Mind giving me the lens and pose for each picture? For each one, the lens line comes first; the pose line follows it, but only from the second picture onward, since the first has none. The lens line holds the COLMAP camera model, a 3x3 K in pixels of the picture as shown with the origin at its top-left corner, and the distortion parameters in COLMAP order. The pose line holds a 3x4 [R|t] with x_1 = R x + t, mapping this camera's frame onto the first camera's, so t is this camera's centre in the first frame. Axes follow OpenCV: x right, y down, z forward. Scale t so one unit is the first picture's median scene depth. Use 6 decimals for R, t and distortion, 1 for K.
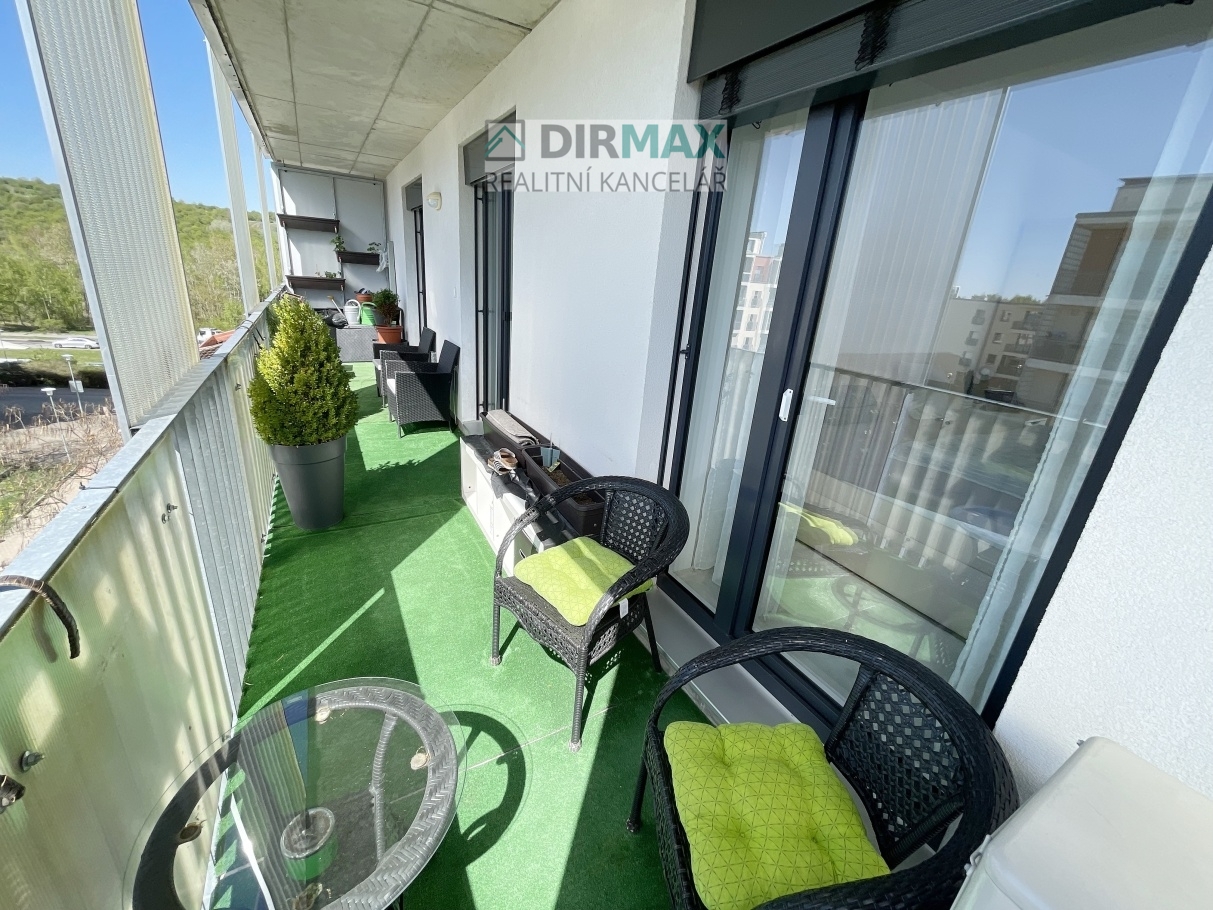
lens RADIAL K [[488.8, 0, 607.9], [0, 488.8, 450.8], [0, 0, 1]] dist [-0.001756, -0.001013]
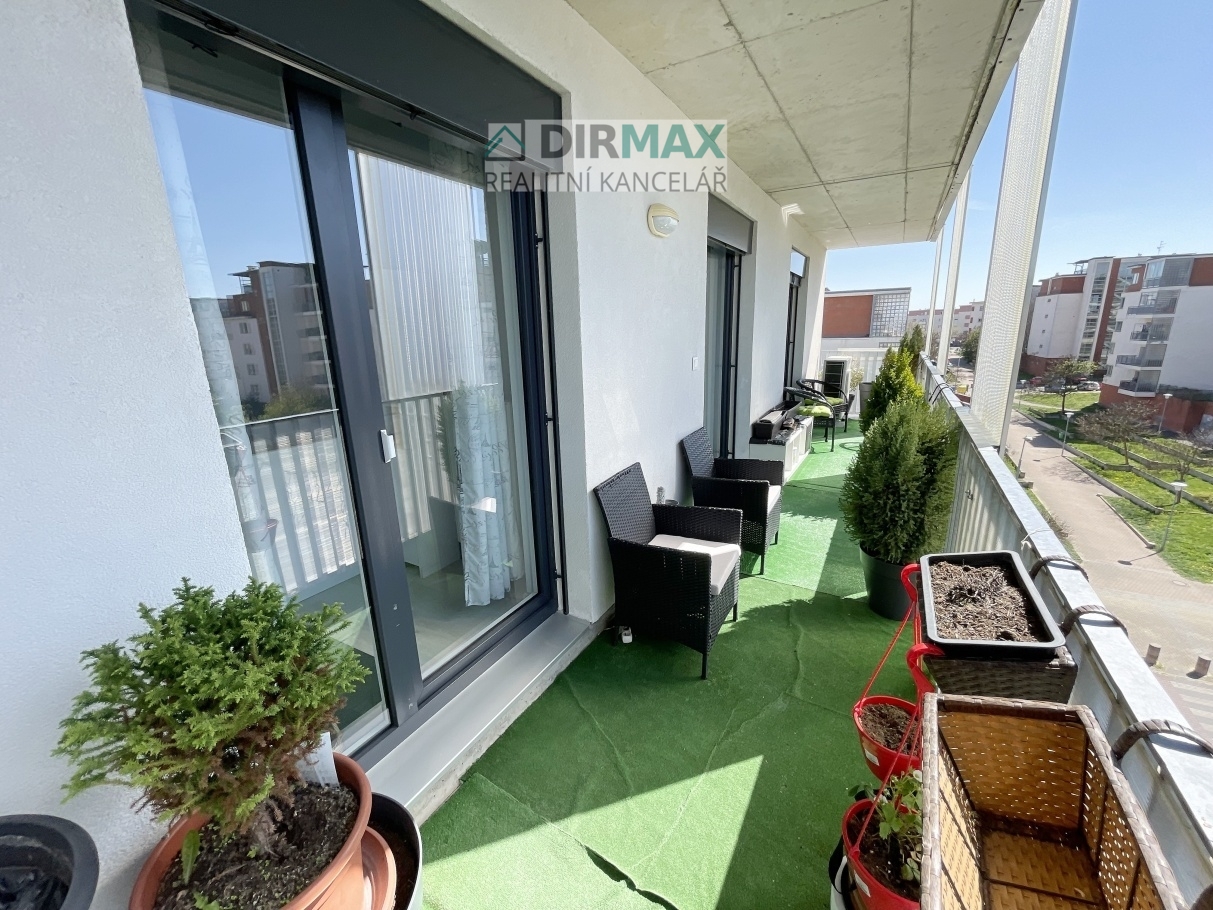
lens RADIAL K [[488.8, 0, 607.9], [0, 488.8, 450.8], [0, 0, 1]] dist [-0.001756, -0.001013]
pose [[-0.507803, -0.275919, 0.816091, -0.877349], [0.269260, 0.849023, 0.454597, -0.577672], [-0.818313, 0.450586, -0.356843, 1.413815]]
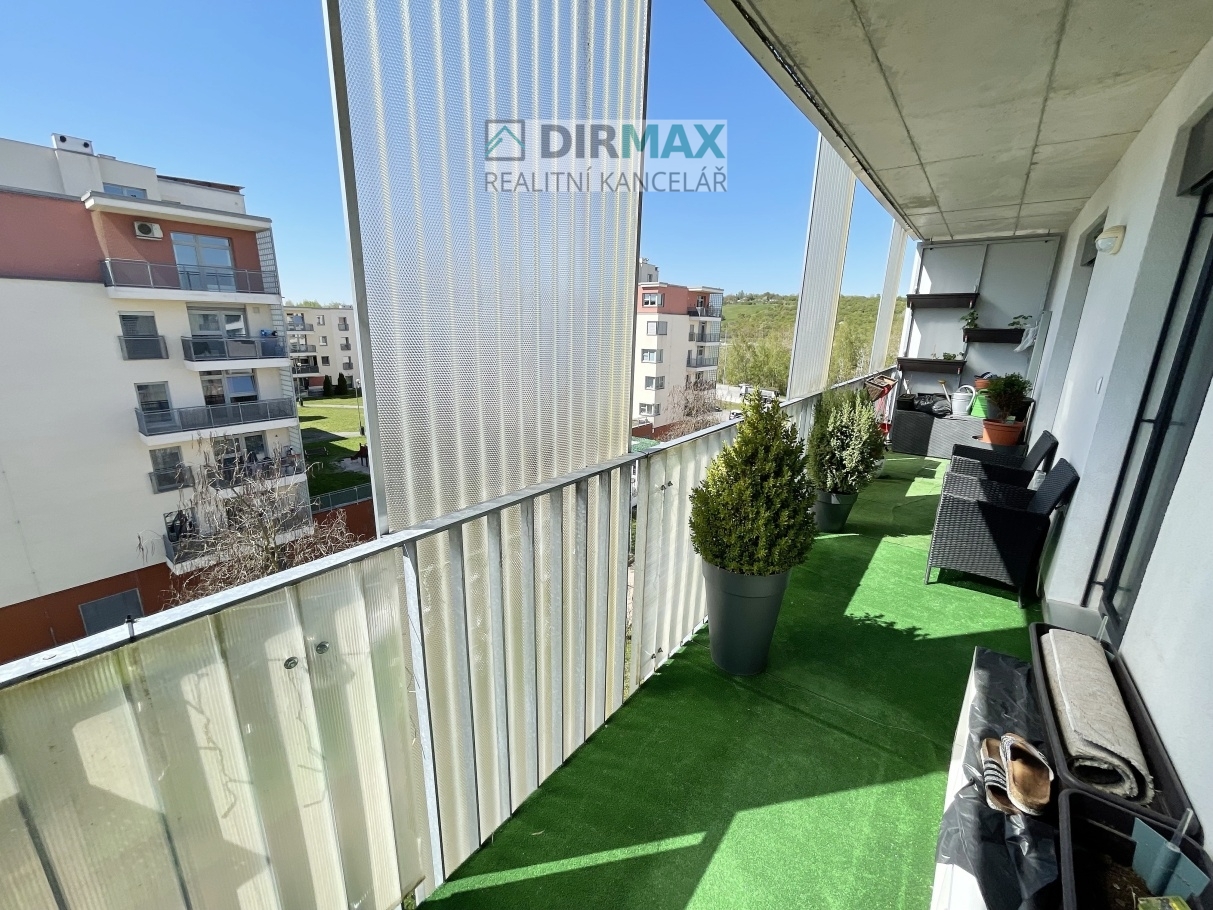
lens RADIAL K [[488.8, 0, 607.9], [0, 488.8, 450.8], [0, 0, 1]] dist [-0.001756, -0.001013]
pose [[0.391325, 0.159012, -0.906410, -0.004468], [-0.294156, 0.954898, 0.040523, -0.099836], [0.871973, 0.250768, 0.420450, 0.263117]]
